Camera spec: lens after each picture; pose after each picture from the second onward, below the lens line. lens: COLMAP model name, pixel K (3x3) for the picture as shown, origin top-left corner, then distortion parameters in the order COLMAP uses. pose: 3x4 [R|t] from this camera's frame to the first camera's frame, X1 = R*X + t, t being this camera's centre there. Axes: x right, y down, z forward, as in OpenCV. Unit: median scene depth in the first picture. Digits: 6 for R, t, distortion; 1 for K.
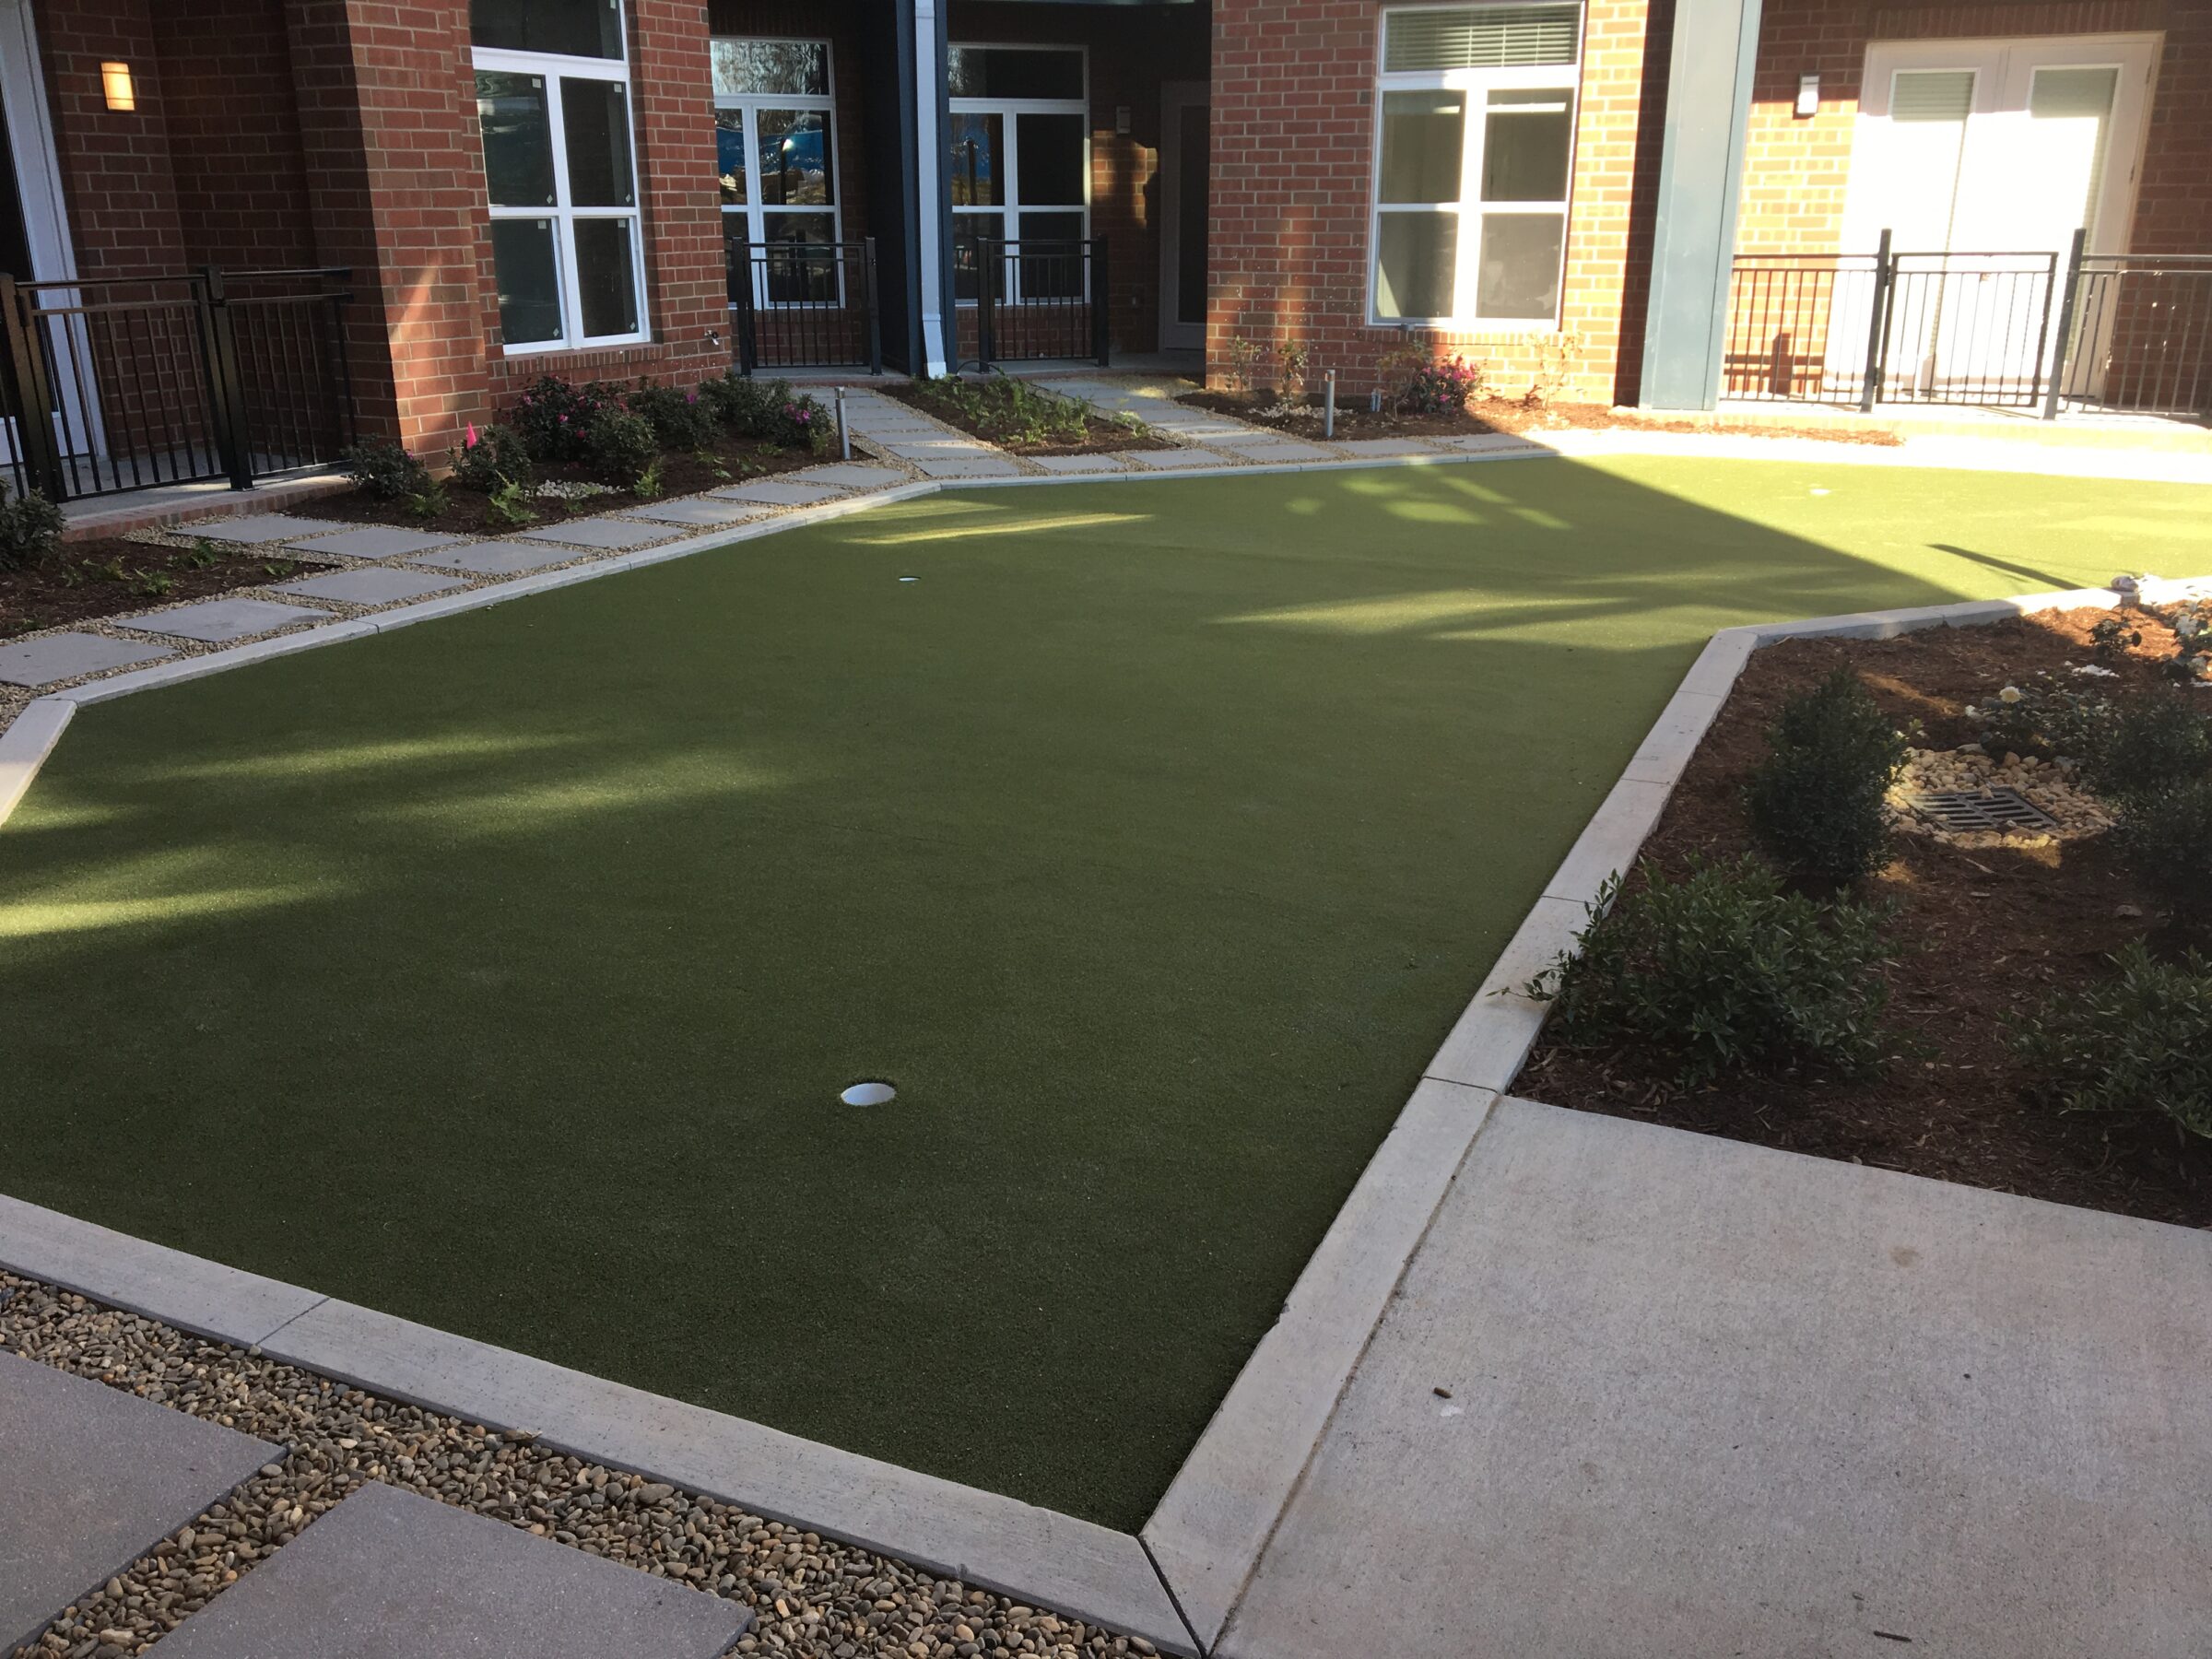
lens RADIAL K [[1873.1, 0, 1091.1], [0, 1873.1, 819.6], [0, 0, 1]] dist [0.108314, -0.163156]
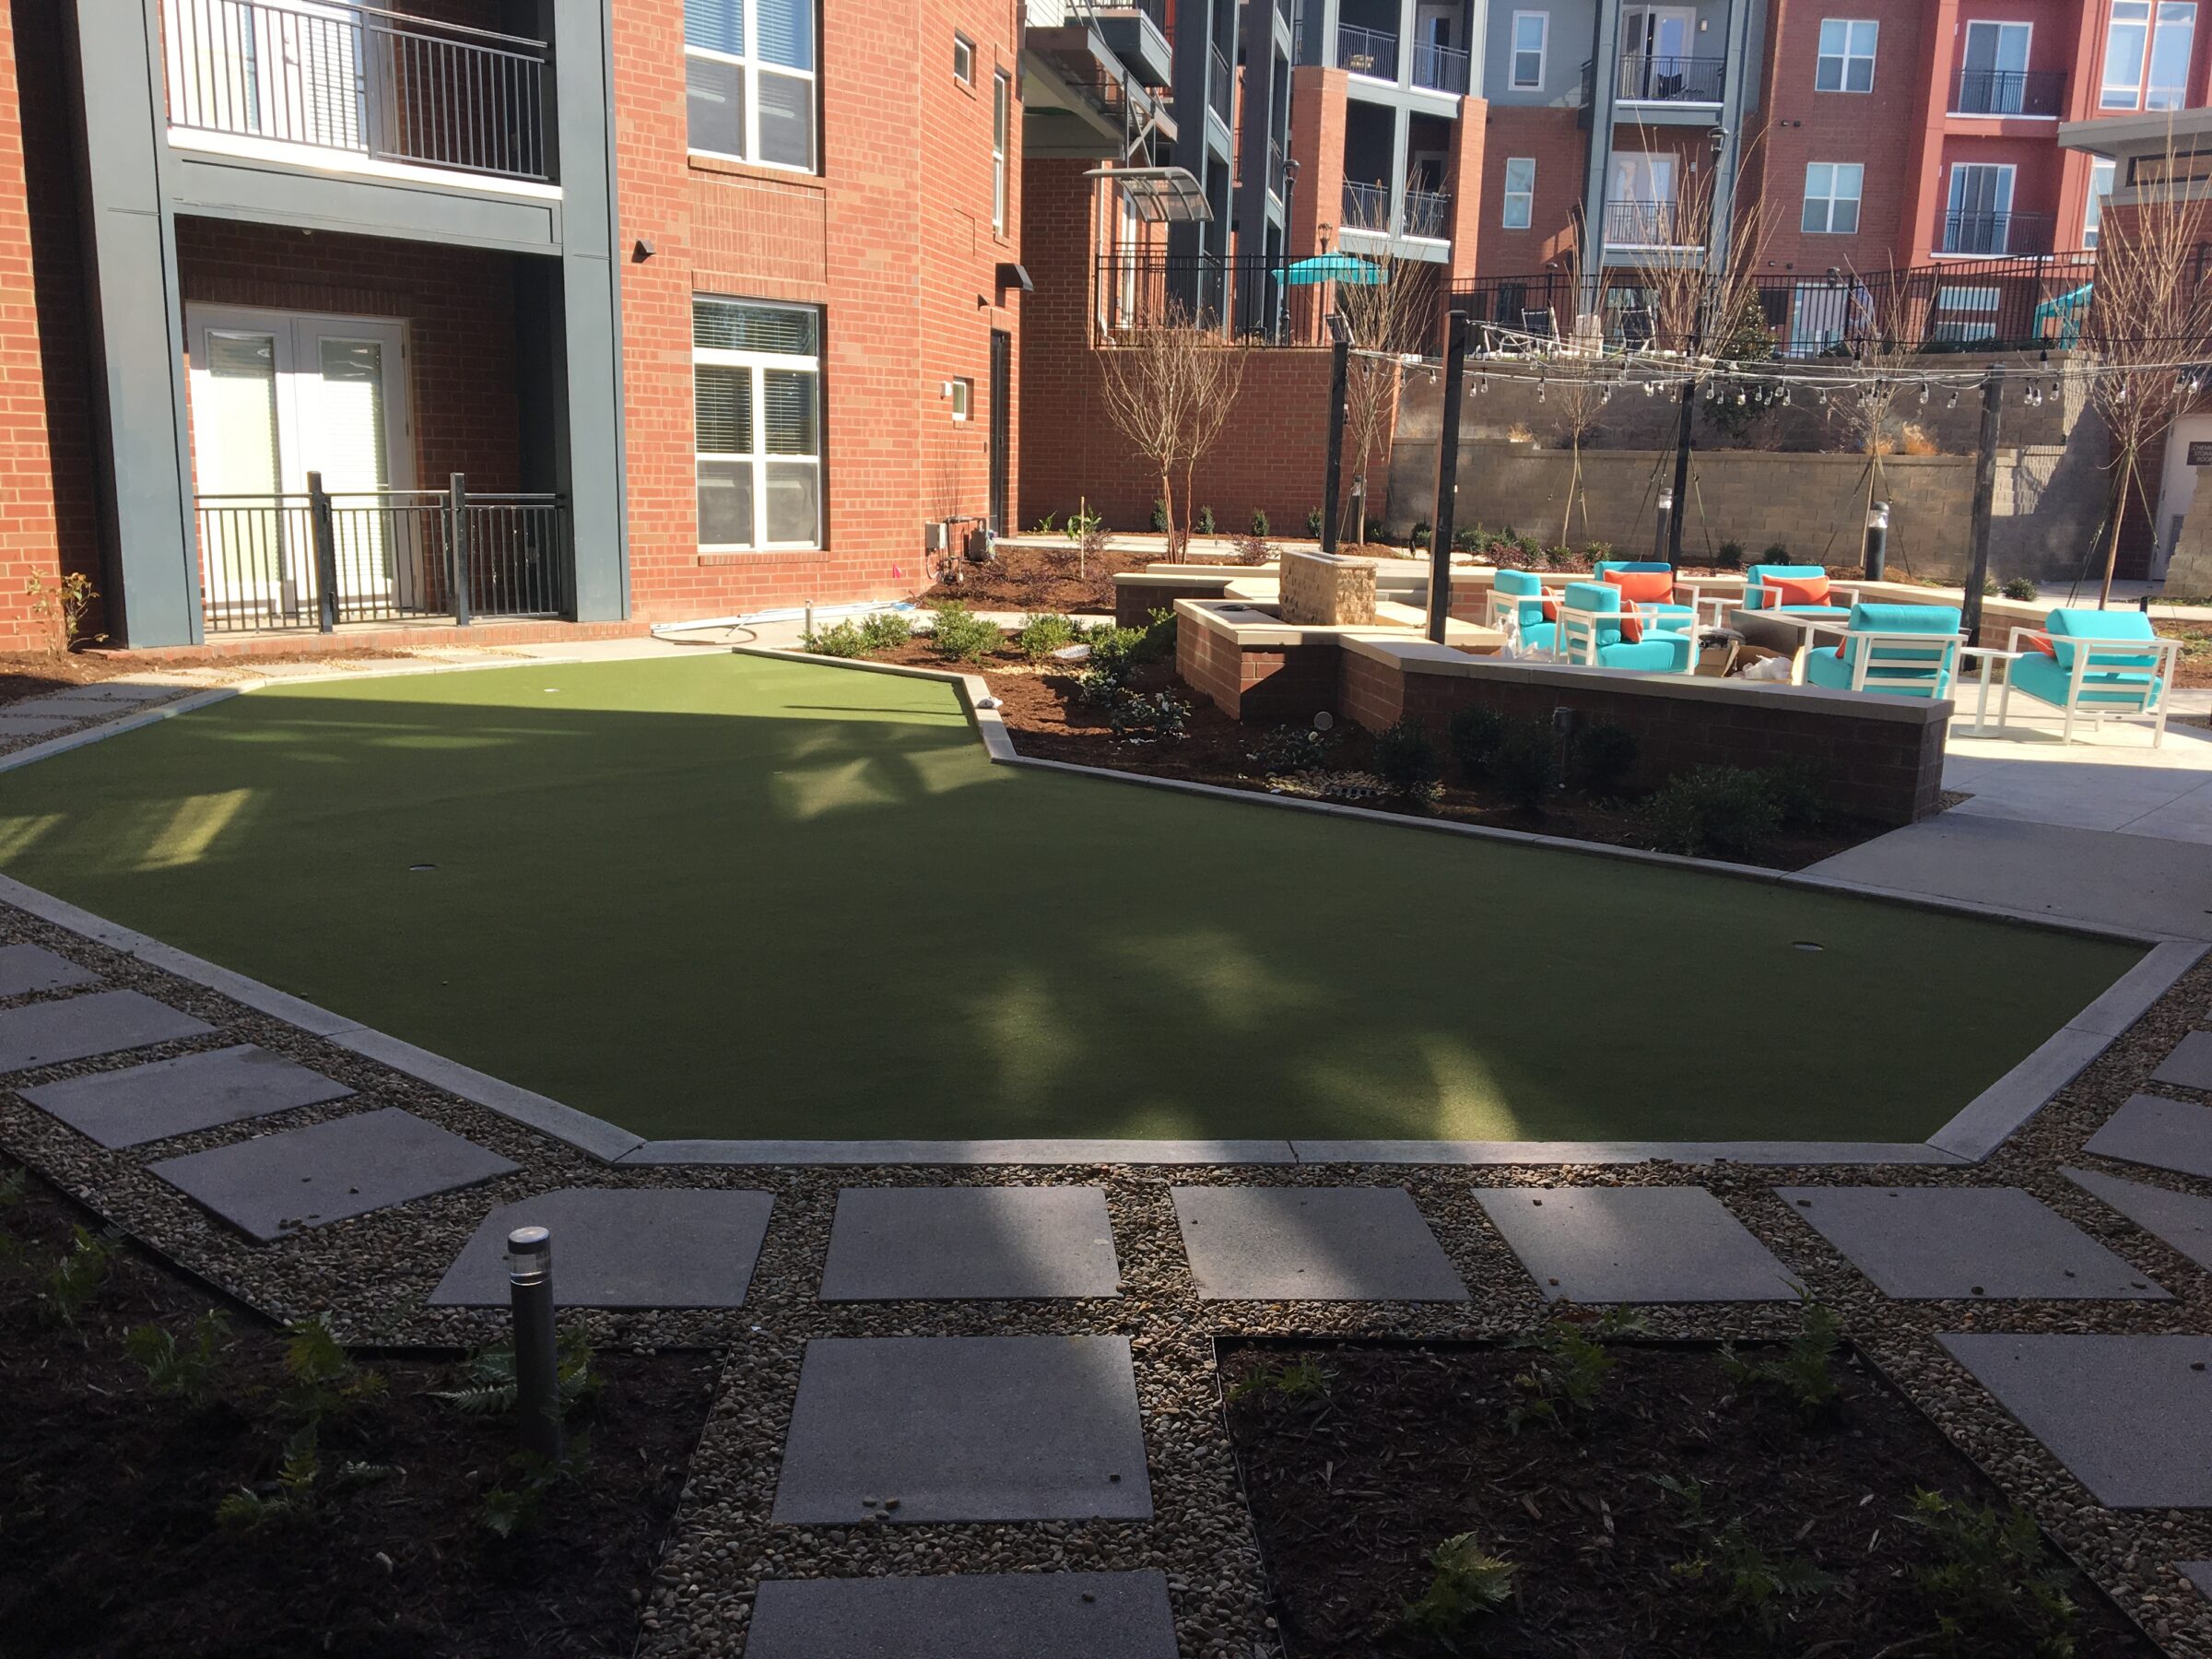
lens RADIAL K [[1873.1, 0, 1091.1], [0, 1873.1, 819.6], [0, 0, 1]] dist [0.108314, -0.163156]
pose [[0.231760, -0.179485, 0.956071, -0.587676], [0.277217, 0.954264, 0.111946, -0.110201], [-0.932437, 0.239095, 0.270917, 0.307403]]
